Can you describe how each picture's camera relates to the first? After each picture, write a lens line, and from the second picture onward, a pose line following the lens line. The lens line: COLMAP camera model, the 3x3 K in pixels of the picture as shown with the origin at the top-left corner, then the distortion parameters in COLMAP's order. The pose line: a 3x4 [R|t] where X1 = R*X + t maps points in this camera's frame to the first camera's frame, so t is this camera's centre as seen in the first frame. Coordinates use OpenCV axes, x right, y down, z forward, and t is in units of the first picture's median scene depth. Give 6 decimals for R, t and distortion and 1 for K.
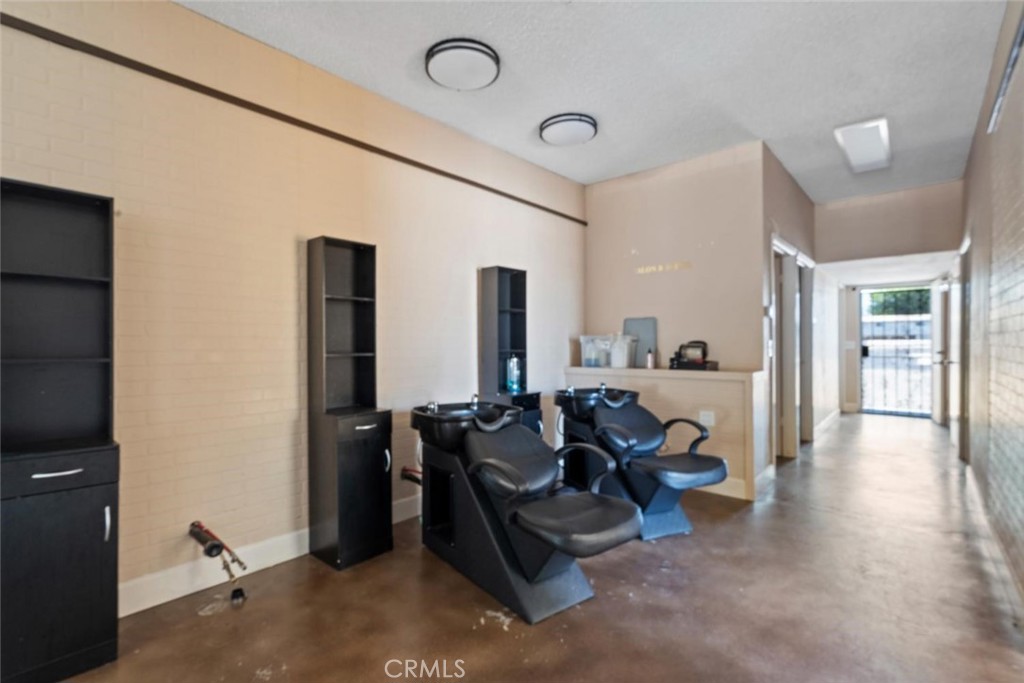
lens RADIAL K [[473.0, 0, 511.6], [0, 473.0, 337.8], [0, 0, 1]] dist [0.000178, 0.000191]
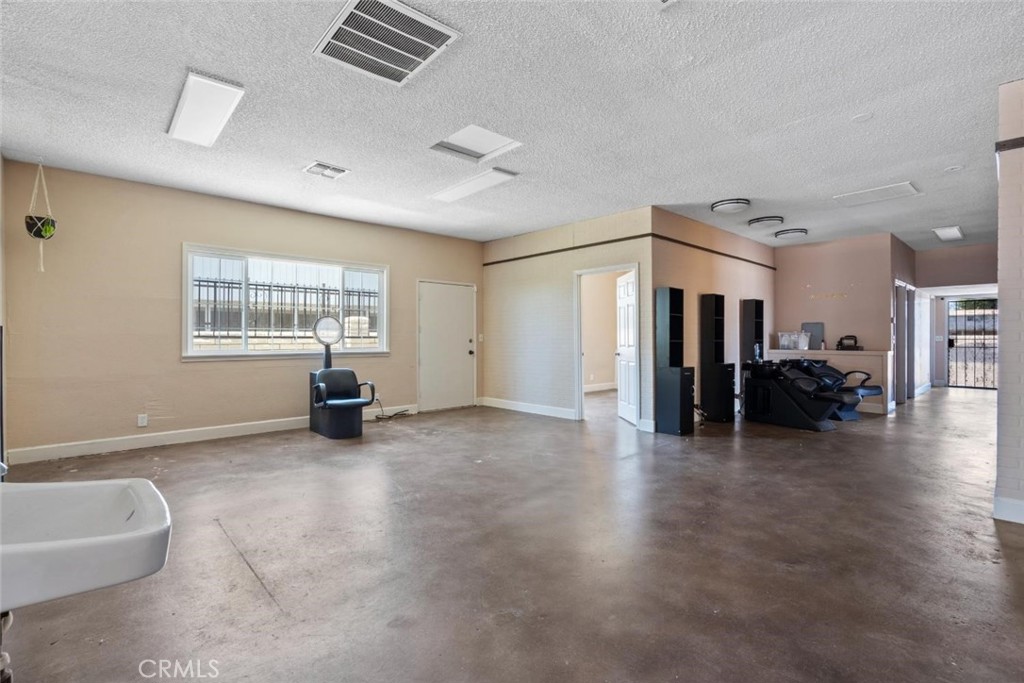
lens RADIAL K [[460.6, 0, 514.1], [0, 460.6, 333.6], [0, 0, 1]] dist [-0.000594, -0.000464]
pose [[0.992571, 0.004219, -0.121590, -0.661407], [-0.003550, 0.999977, 0.005717, -0.006216], [0.121612, -0.005243, 0.992564, -0.909474]]
